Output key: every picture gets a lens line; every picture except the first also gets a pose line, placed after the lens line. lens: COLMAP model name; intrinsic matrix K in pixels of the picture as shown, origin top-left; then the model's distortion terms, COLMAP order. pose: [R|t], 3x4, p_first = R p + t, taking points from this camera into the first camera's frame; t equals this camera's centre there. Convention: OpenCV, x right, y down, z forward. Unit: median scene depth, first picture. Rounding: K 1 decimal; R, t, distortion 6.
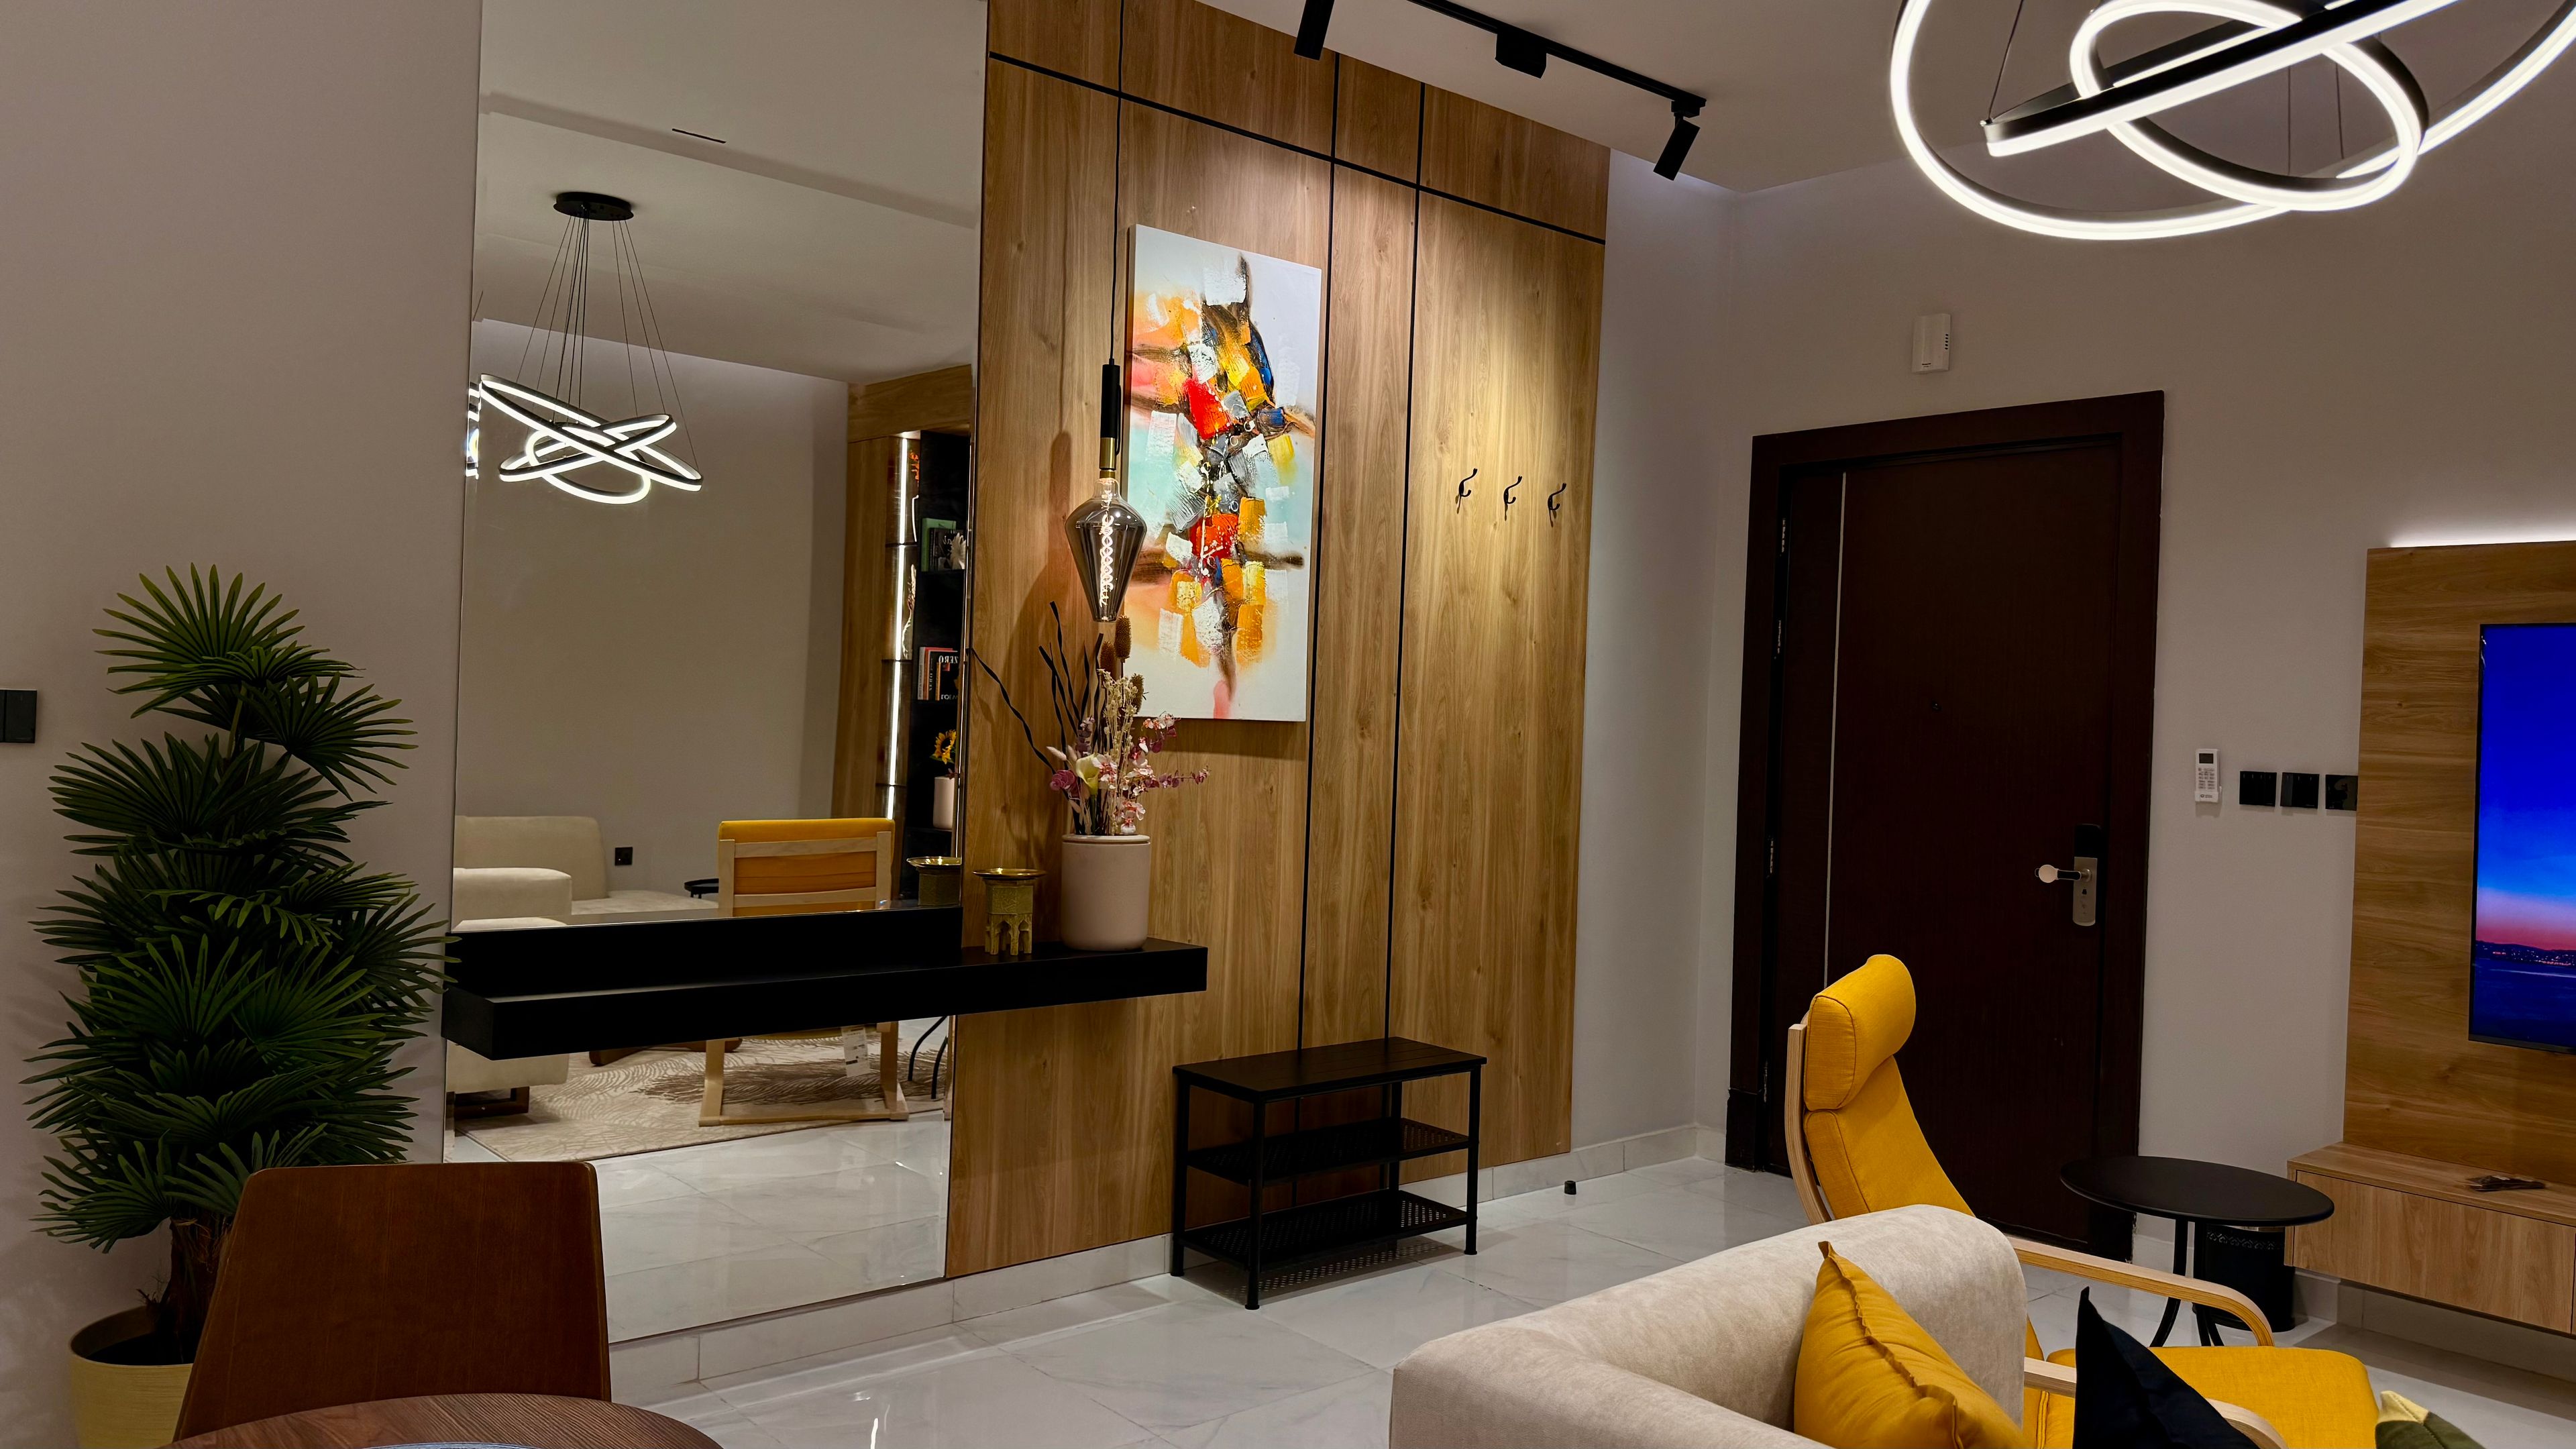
lens RADIAL K [[1662.8, 0, 1288.0], [0, 1662.8, 724.5], [0, 0, 1]] dist [0.000886, -0.070242]
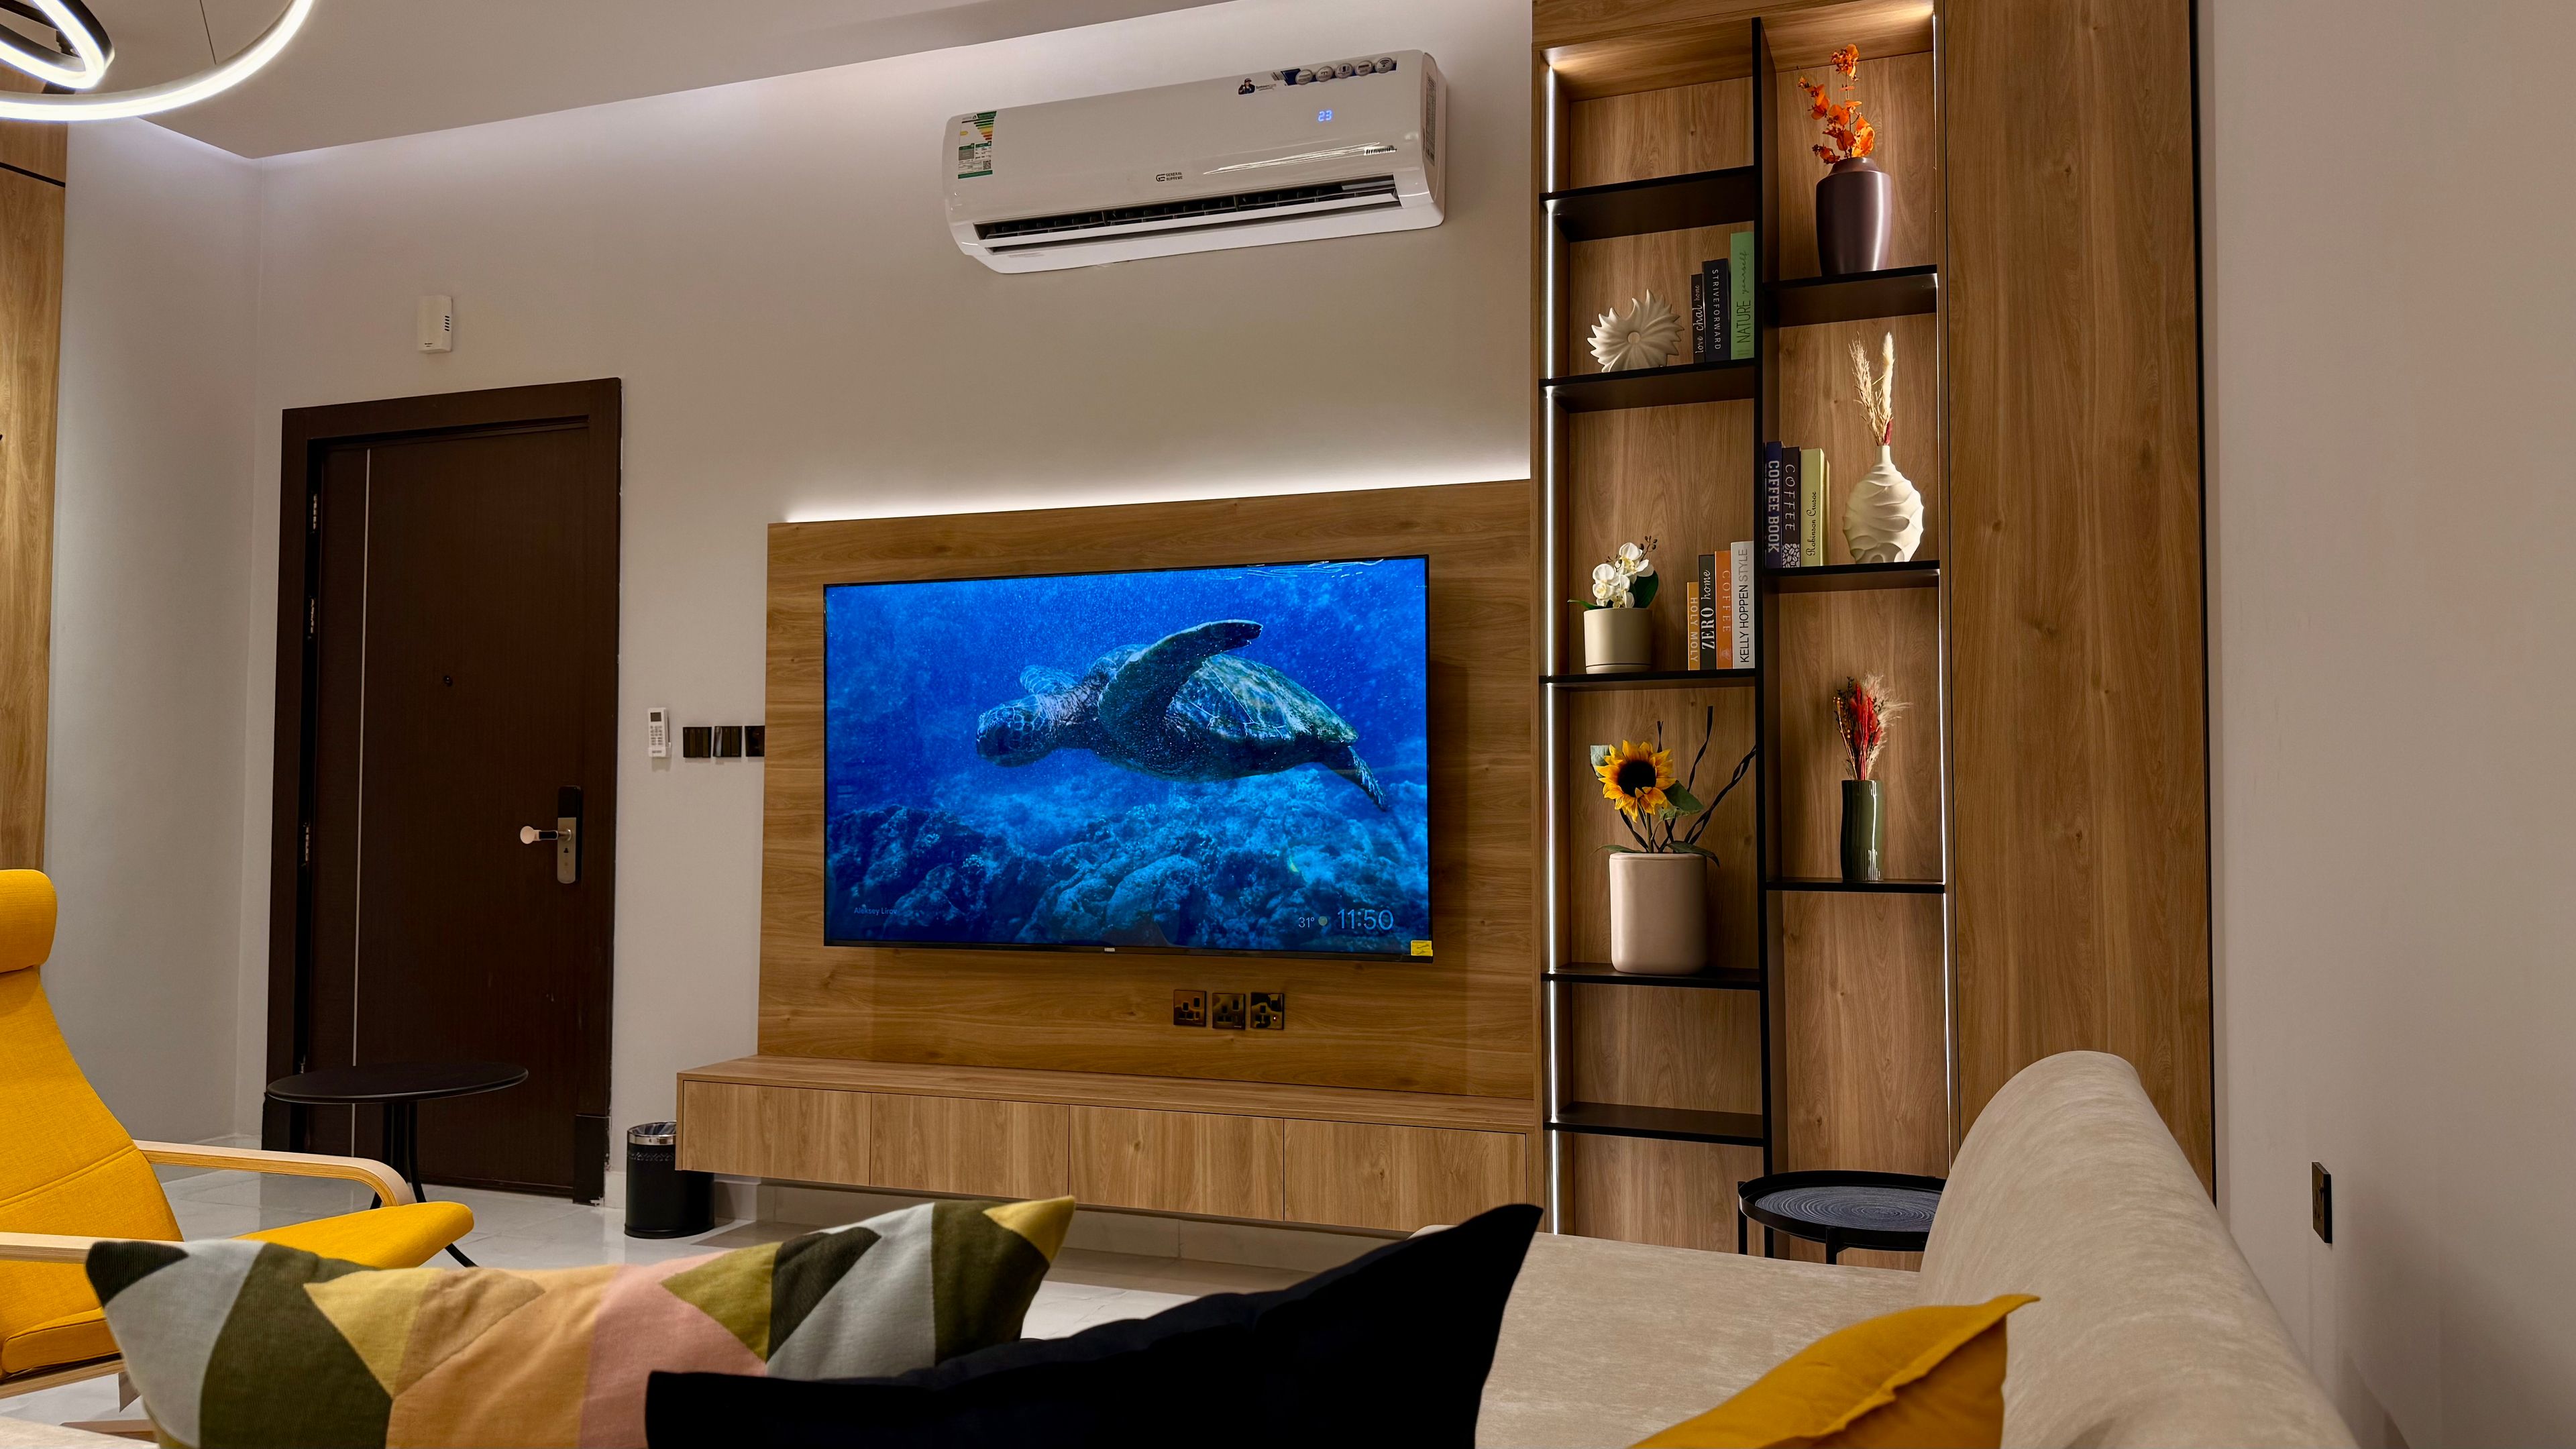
lens RADIAL K [[1662.8, 0, 1288.0], [0, 1662.8, 724.5], [0, 0, 1]] dist [0.000886, -0.070242]
pose [[0.836957, -0.011585, 0.547147, 0.329764], [0.032642, 0.999053, -0.028779, 0.075611], [-0.546295, 0.041947, 0.836542, -0.146747]]
